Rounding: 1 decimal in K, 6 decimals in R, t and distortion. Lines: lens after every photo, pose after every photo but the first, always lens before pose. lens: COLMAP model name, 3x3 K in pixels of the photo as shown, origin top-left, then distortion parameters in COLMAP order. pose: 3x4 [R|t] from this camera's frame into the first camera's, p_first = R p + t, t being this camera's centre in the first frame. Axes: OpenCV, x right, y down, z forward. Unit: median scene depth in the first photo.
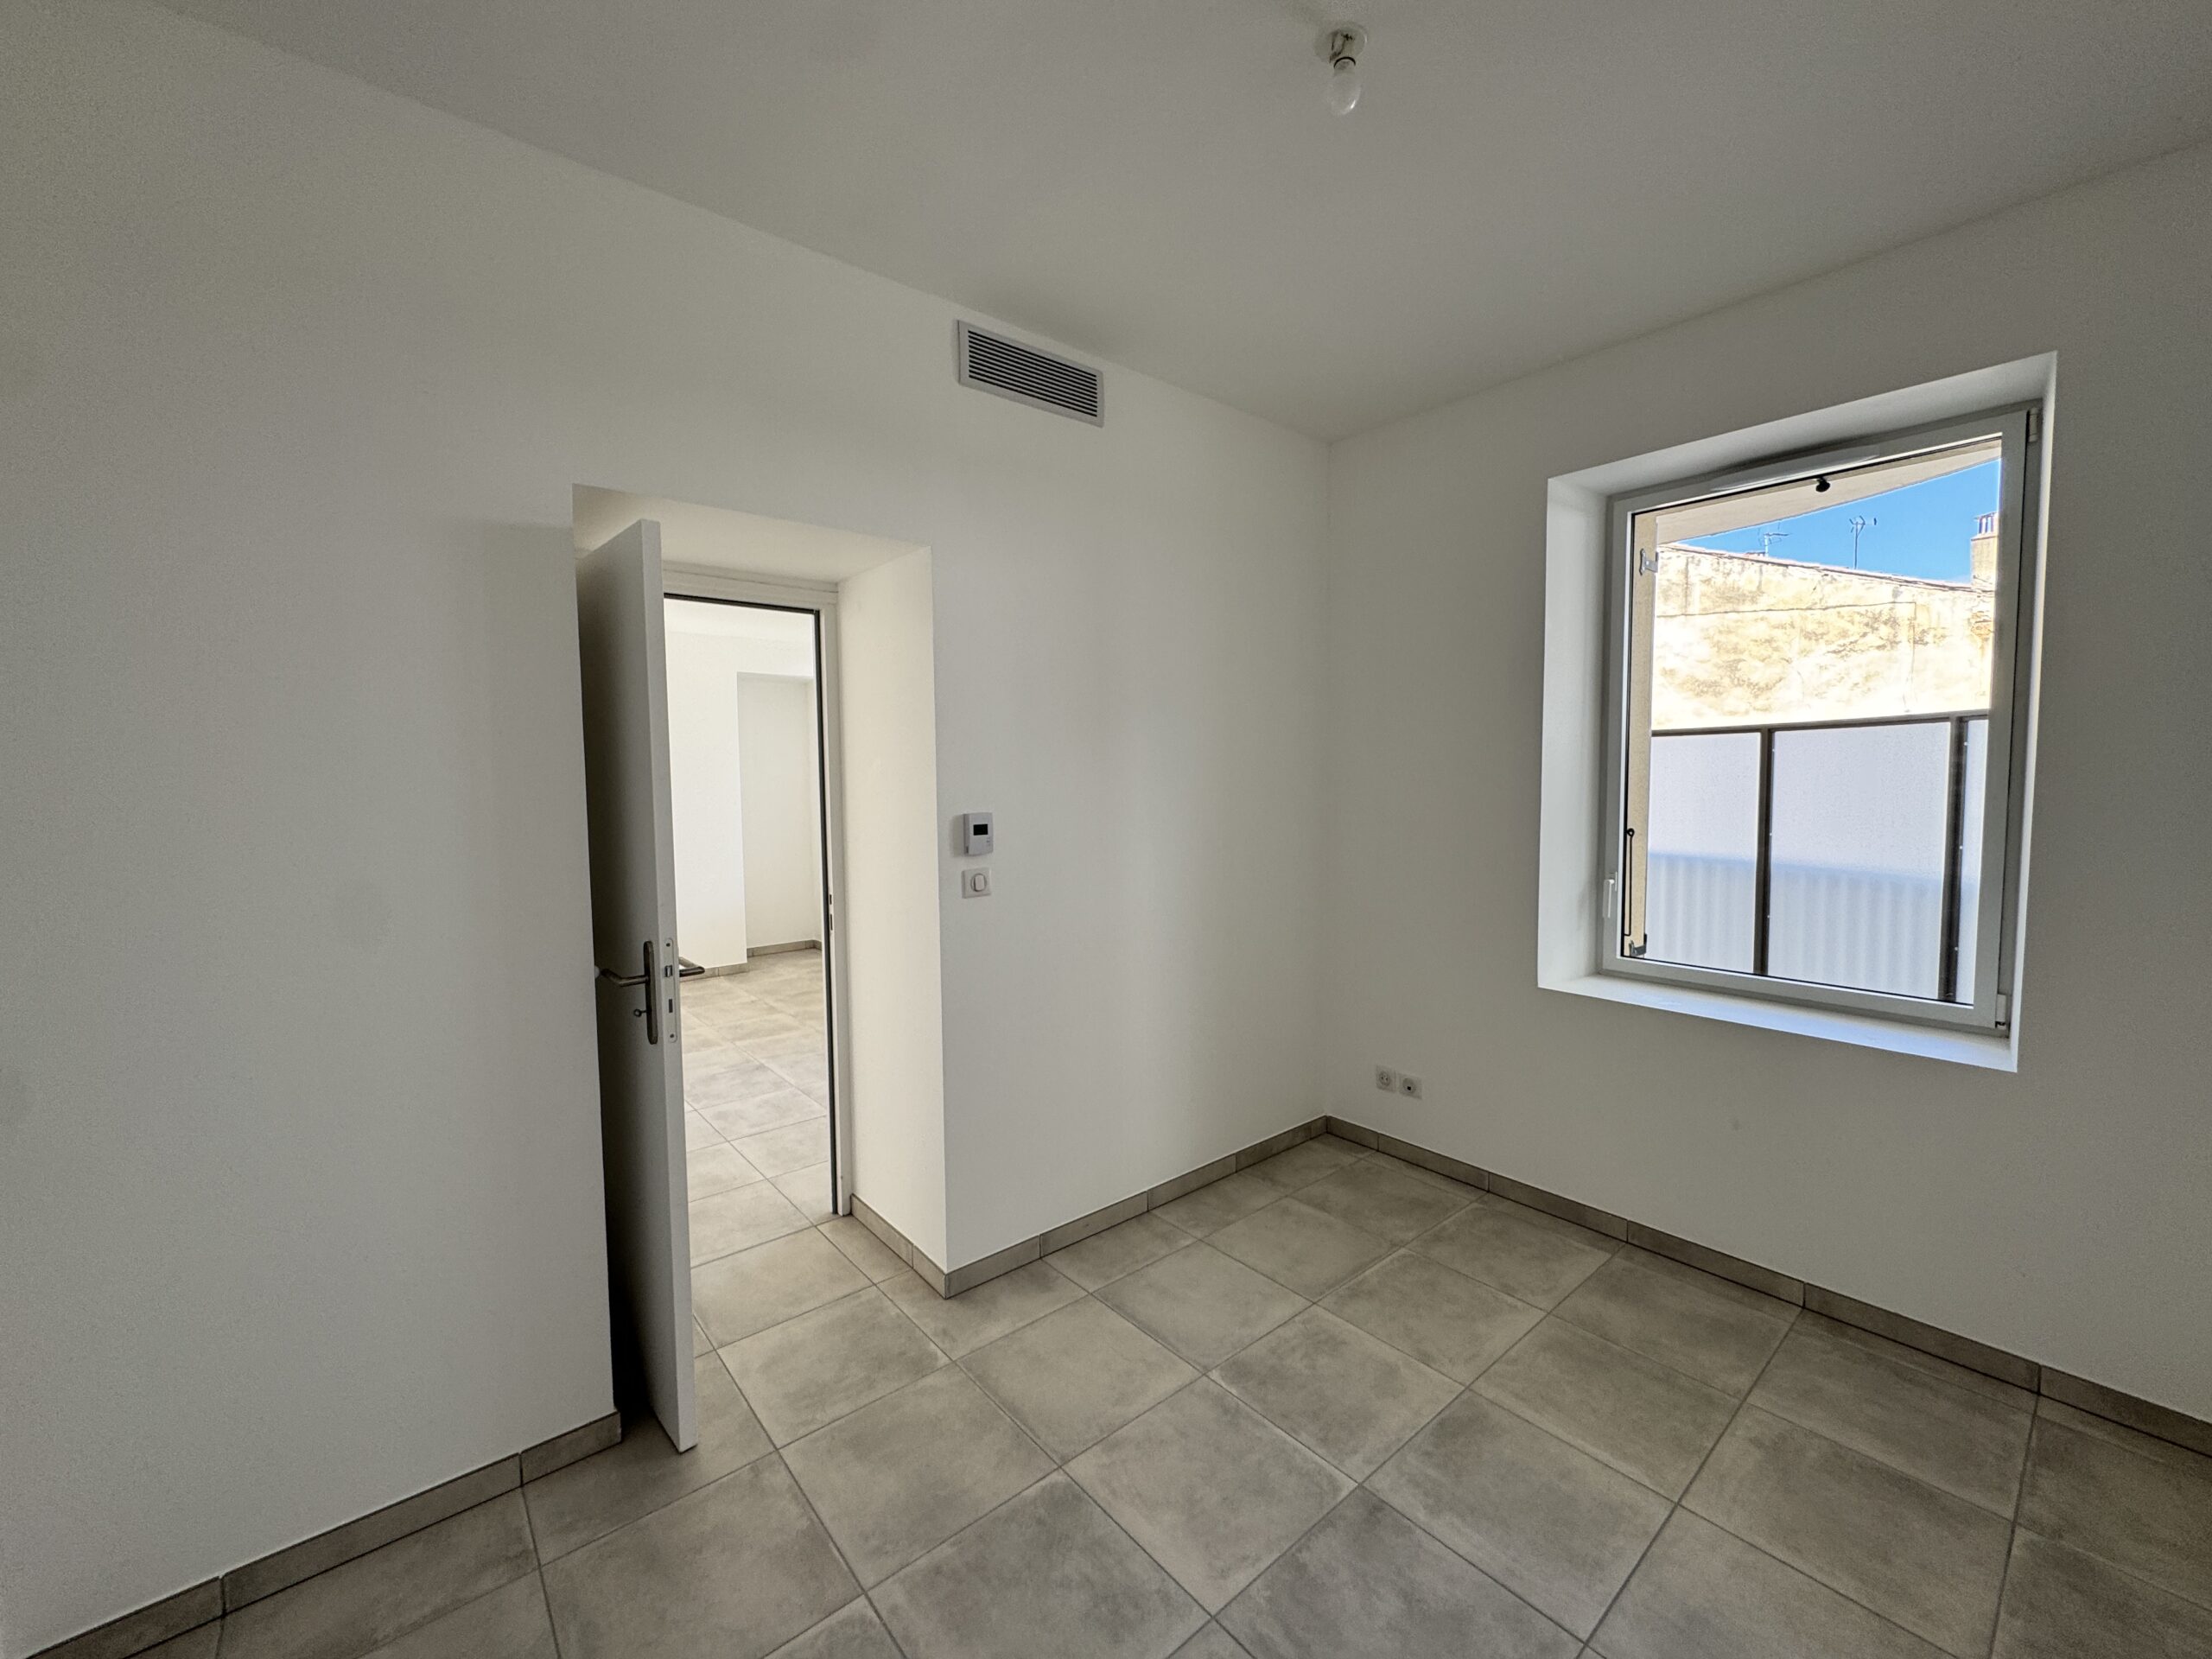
lens RADIAL K [[884.6, 0, 1118.3], [0, 884.6, 833.8], [0, 0, 1]] dist [0.003240, 0.000837]
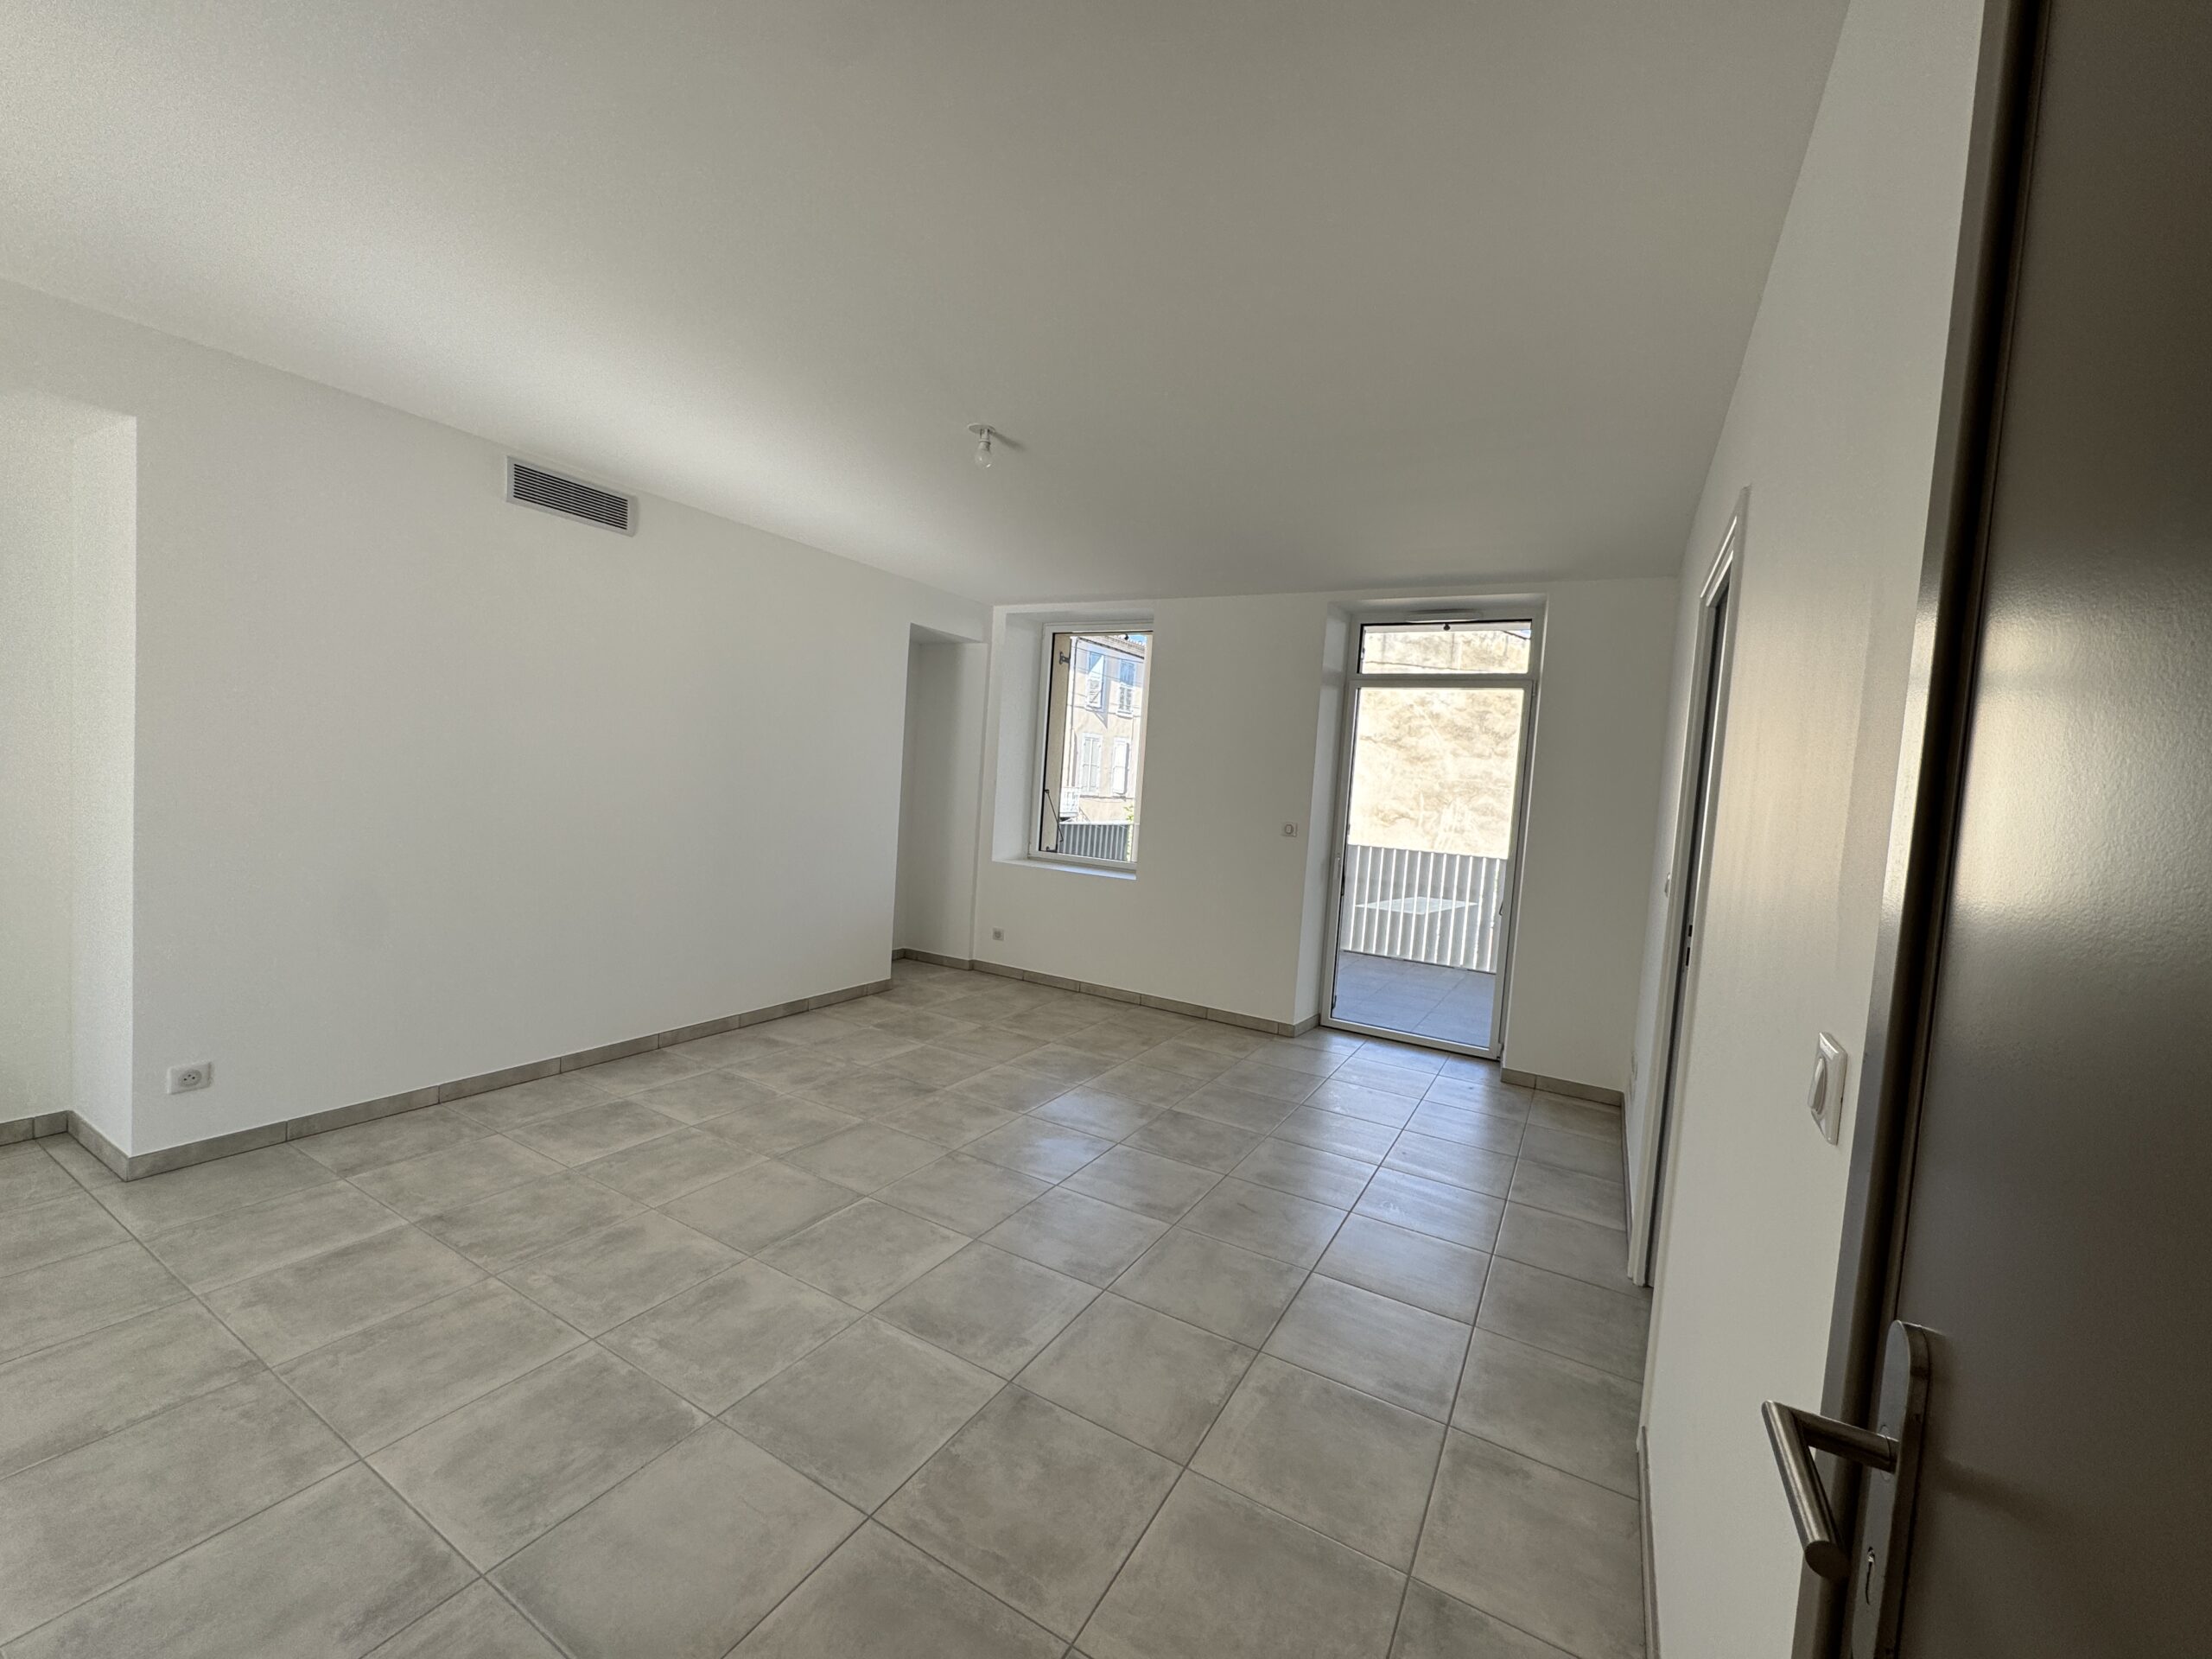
lens RADIAL K [[884.6, 0, 1113.5], [0, 884.6, 822.2], [0, 0, 1]] dist [0.003240, 0.000837]
pose [[0.931046, 0.060824, 0.359797, -0.192524], [-0.059977, 0.998108, -0.013529, 0.000399], [-0.359939, -0.008984, 0.932933, 0.058965]]
